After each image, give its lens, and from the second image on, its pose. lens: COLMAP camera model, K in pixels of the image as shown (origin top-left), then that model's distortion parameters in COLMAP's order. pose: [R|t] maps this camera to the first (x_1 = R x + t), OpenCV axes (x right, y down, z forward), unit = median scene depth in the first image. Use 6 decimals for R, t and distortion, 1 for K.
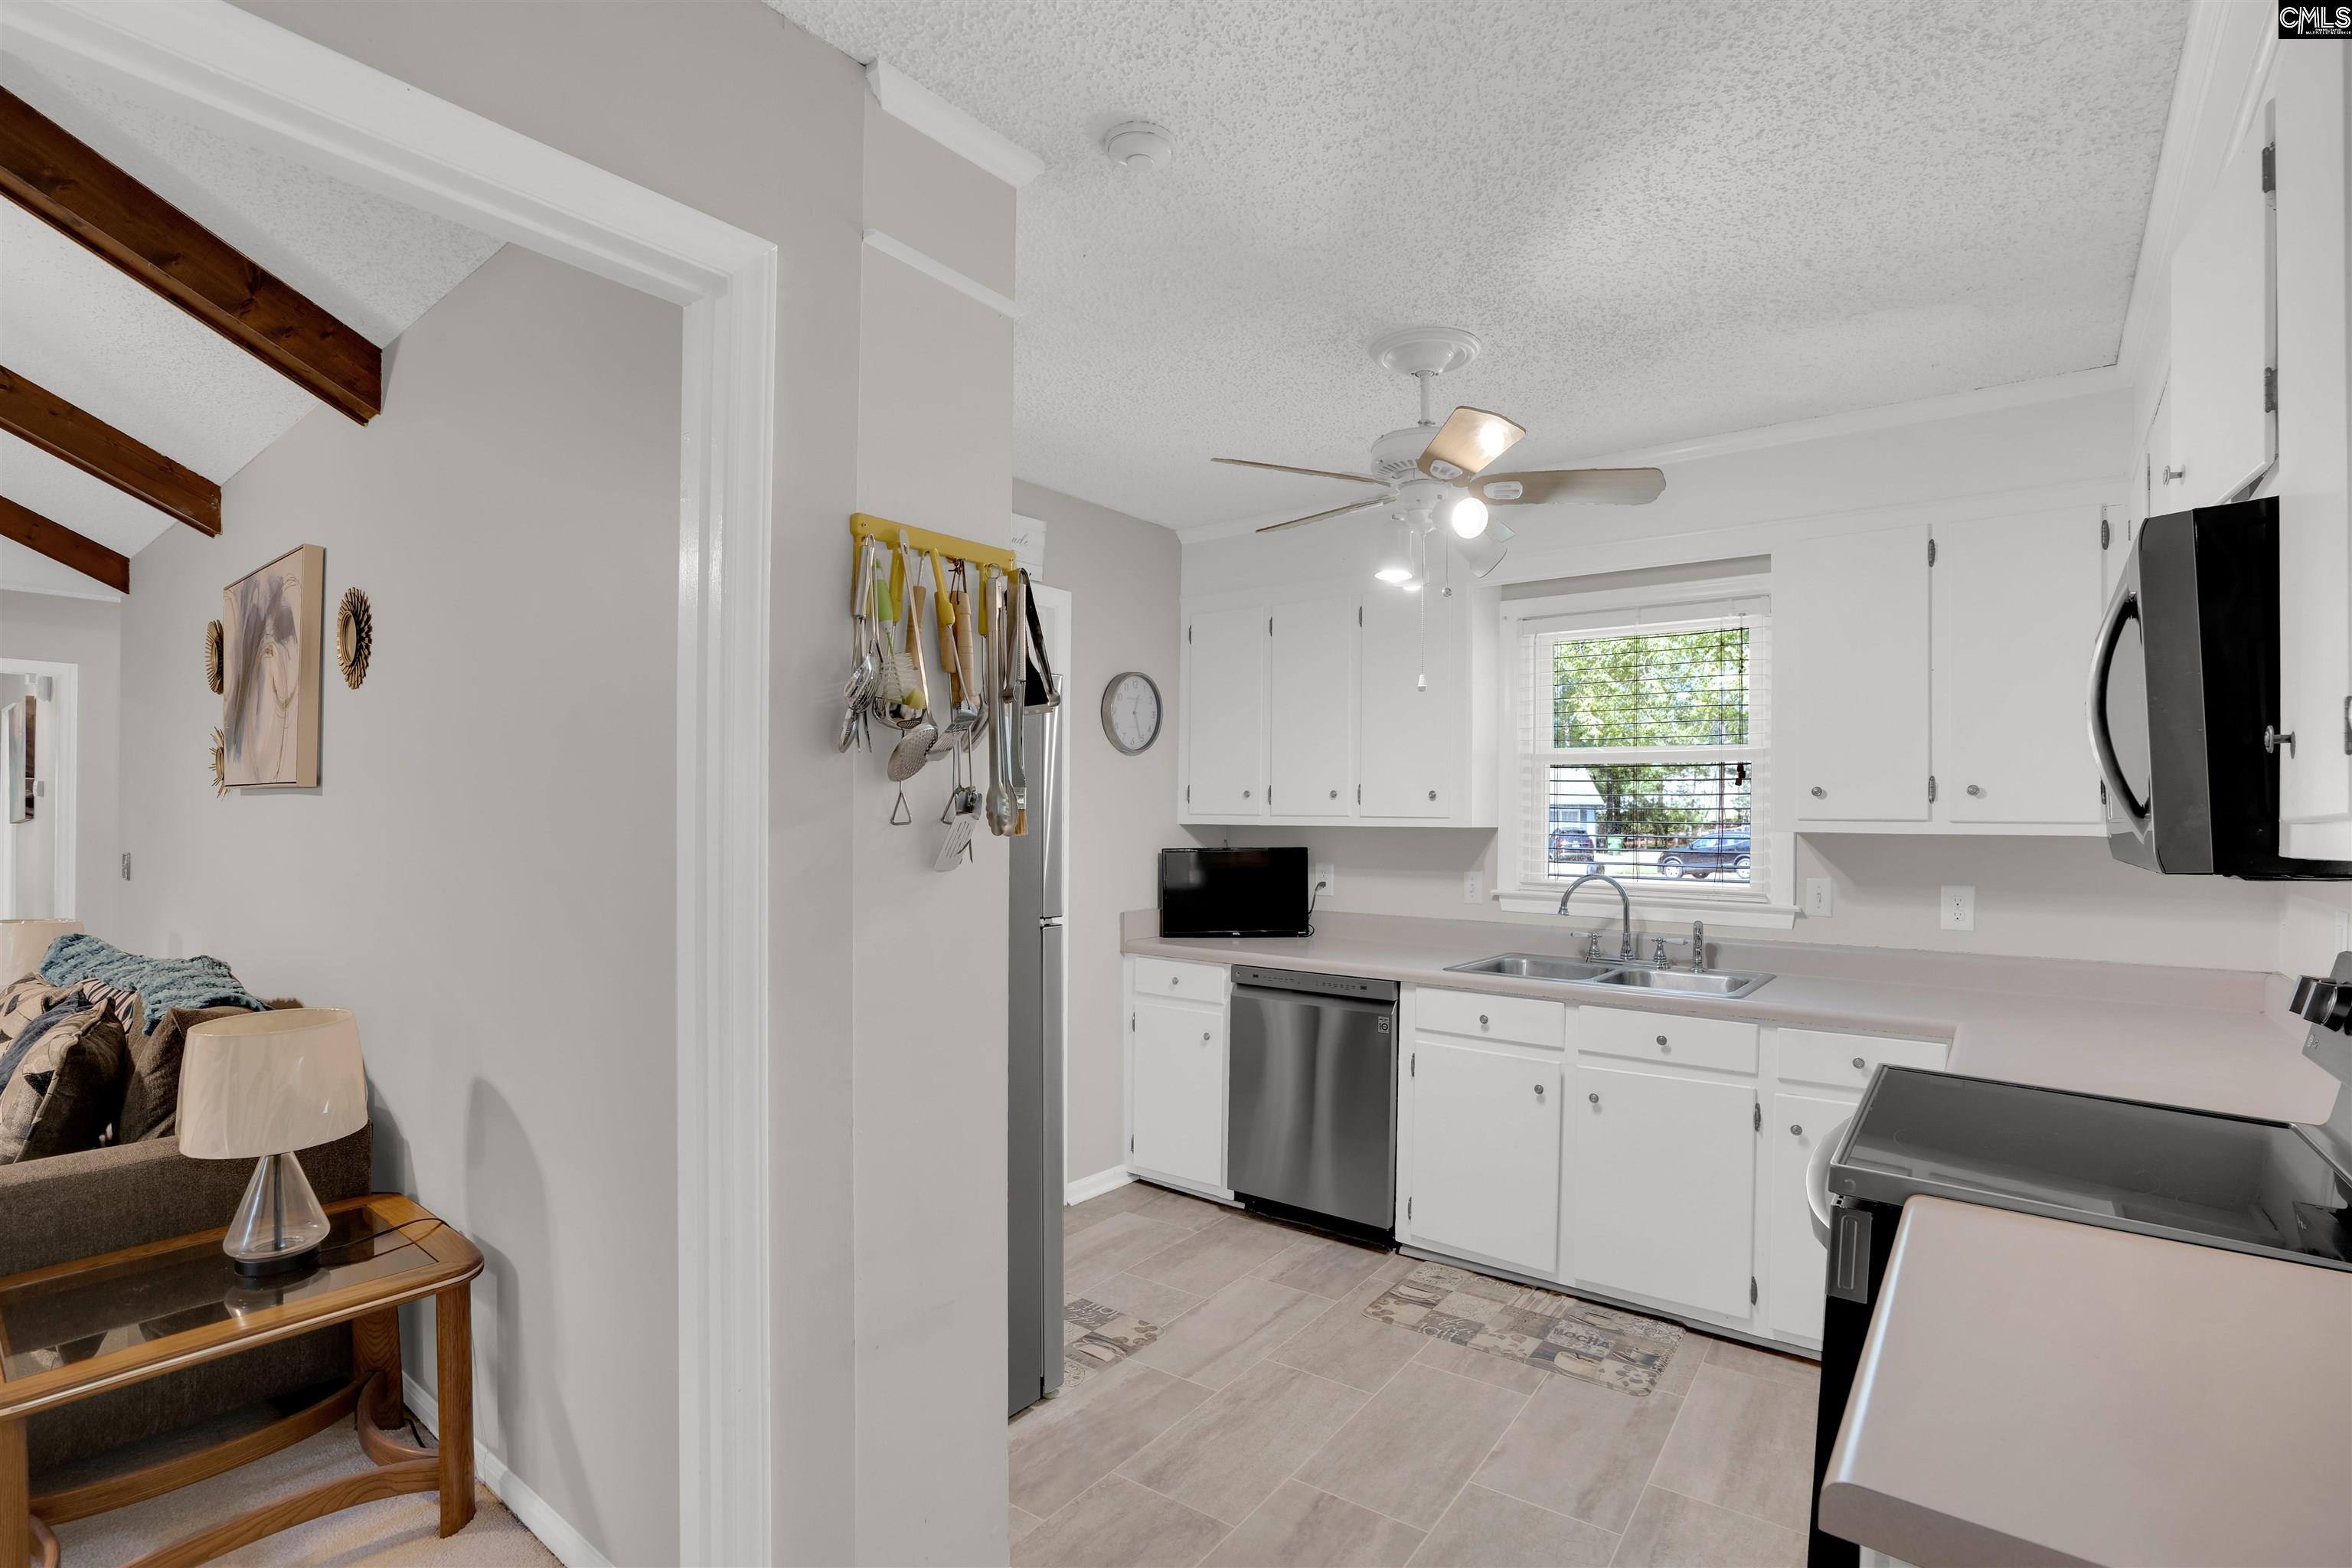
lens RADIAL K [[1092.4, 0, 1179.1], [0, 1092.4, 828.9], [0, 0, 1]] dist [-0.056879, 0.019116]
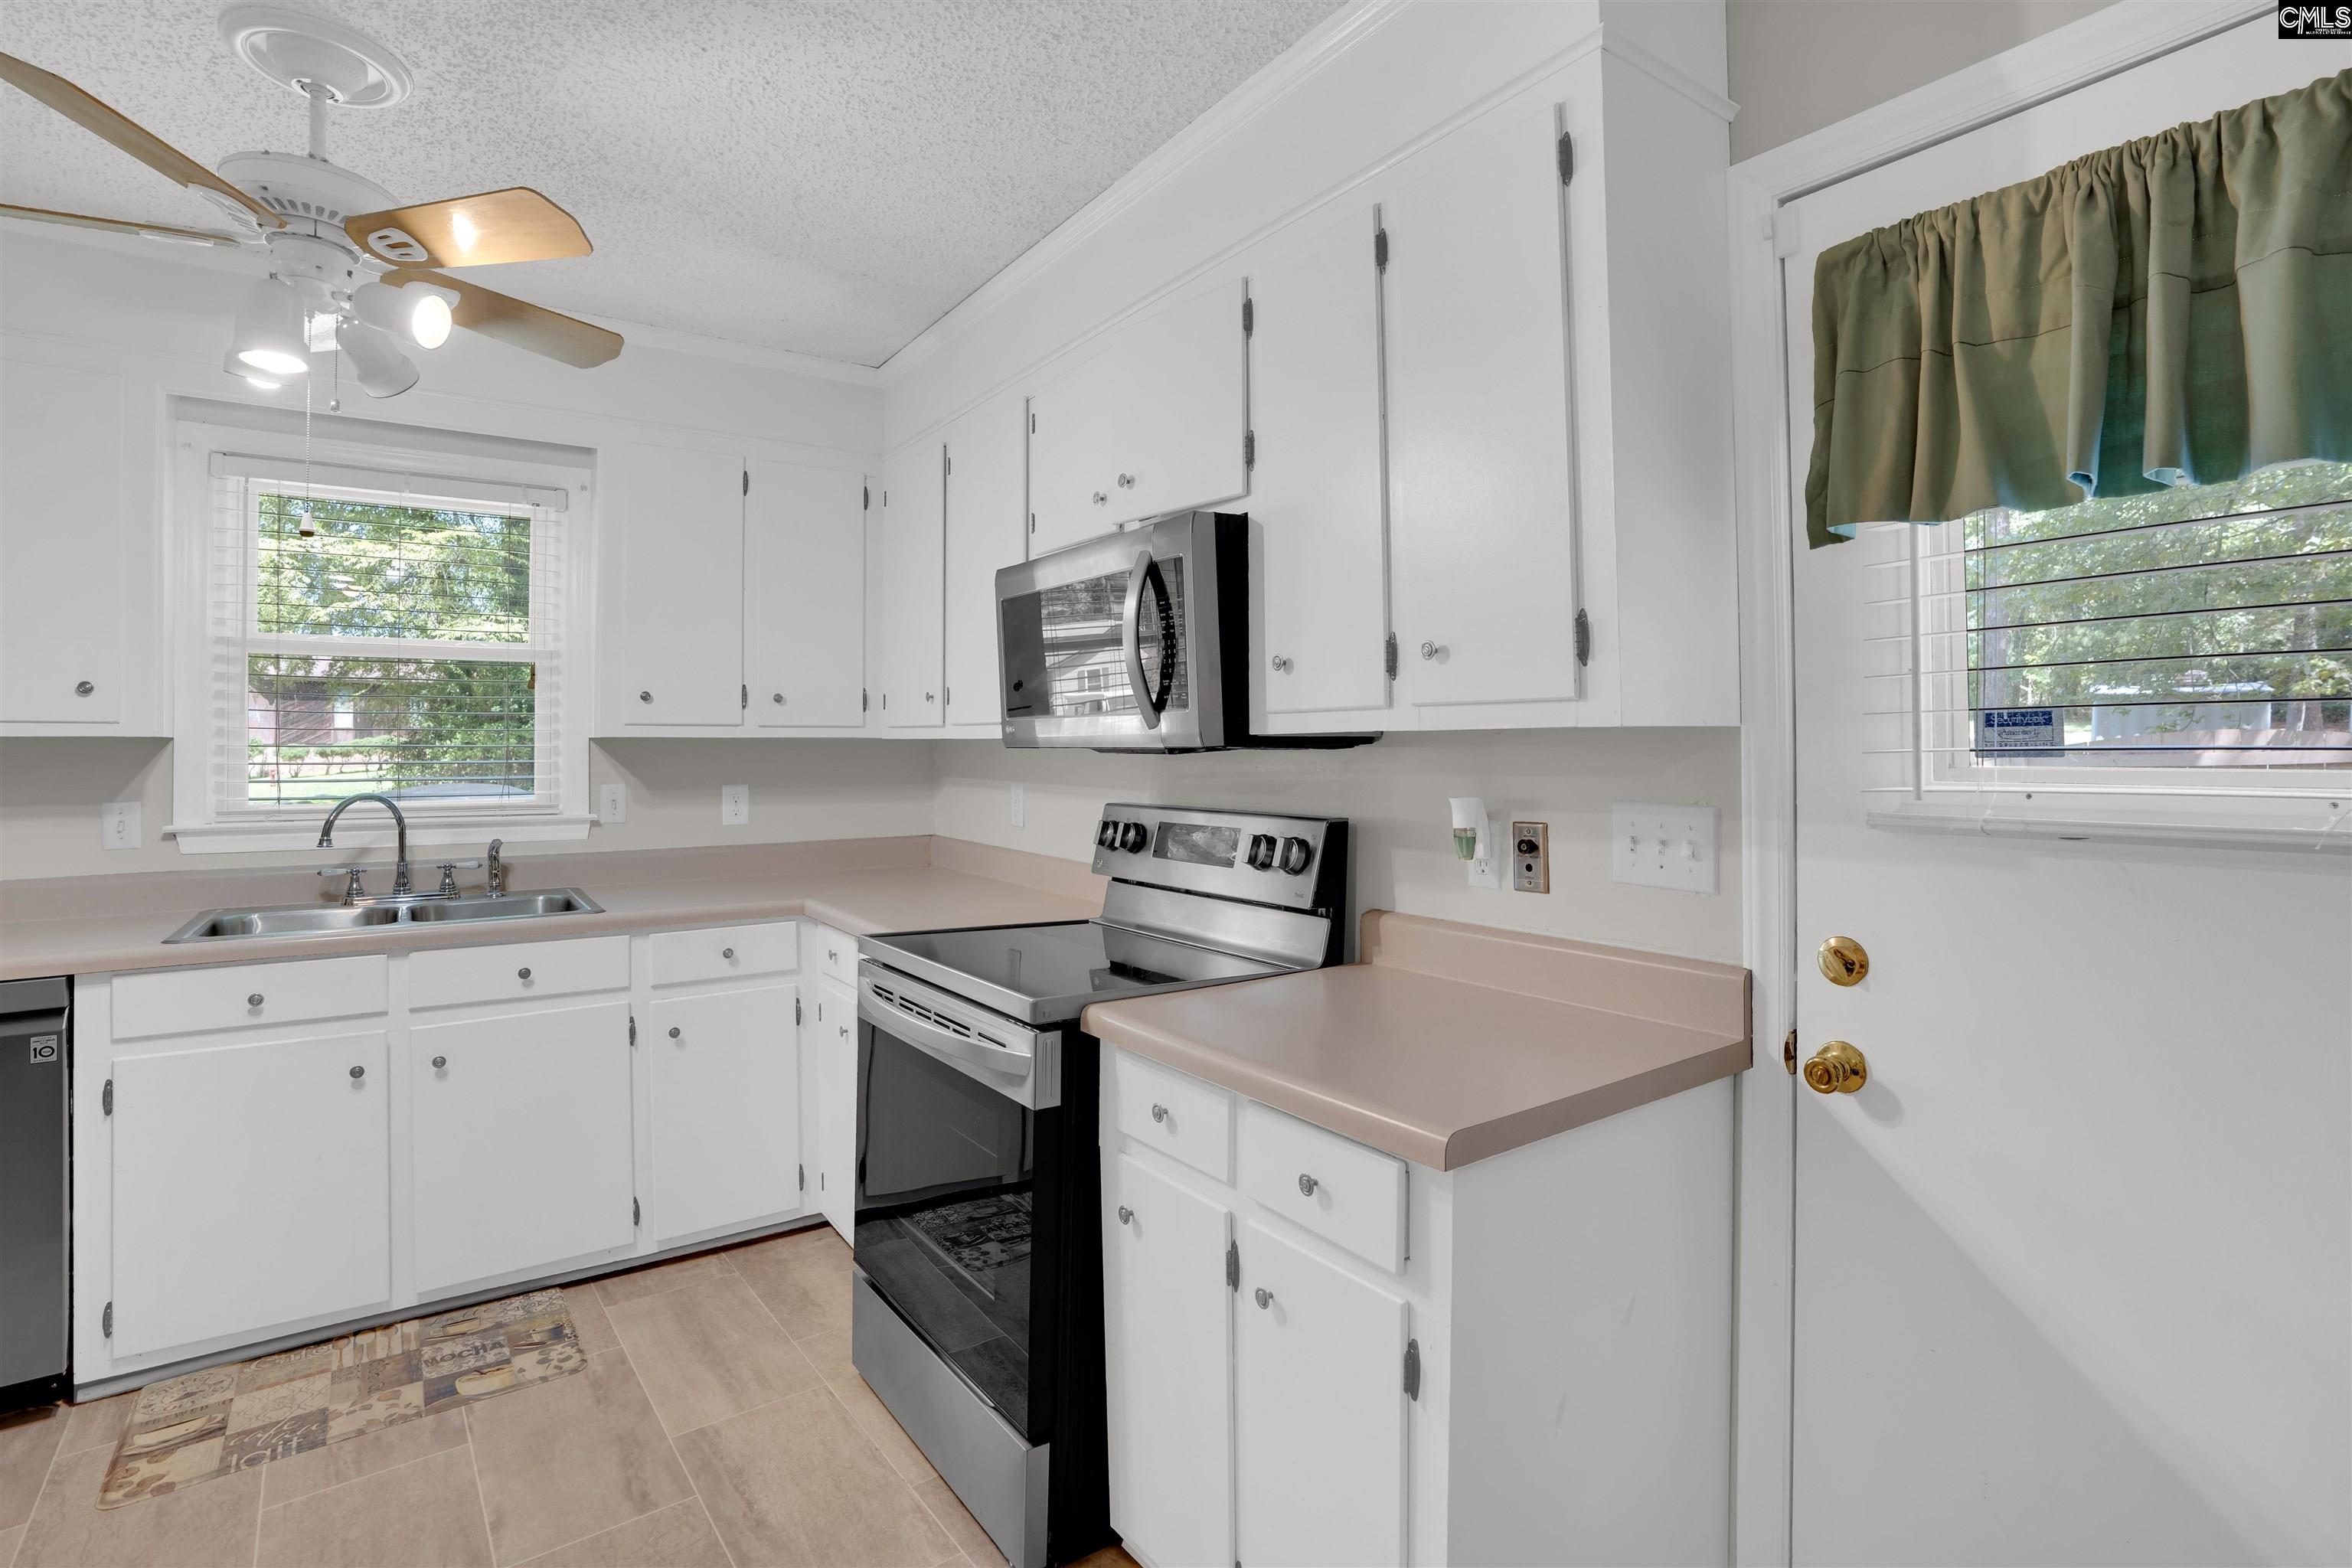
lens RADIAL K [[1116.5, 0, 1176.8], [0, 1116.5, 738.8], [0, 0, 1]] dist [-0.059468, 0.019325]
pose [[0.288236, -0.003745, 0.957552, -0.244182], [0.015426, 0.999881, -0.000733, 0.013071], [-0.957435, 0.014983, 0.288260, 0.223079]]
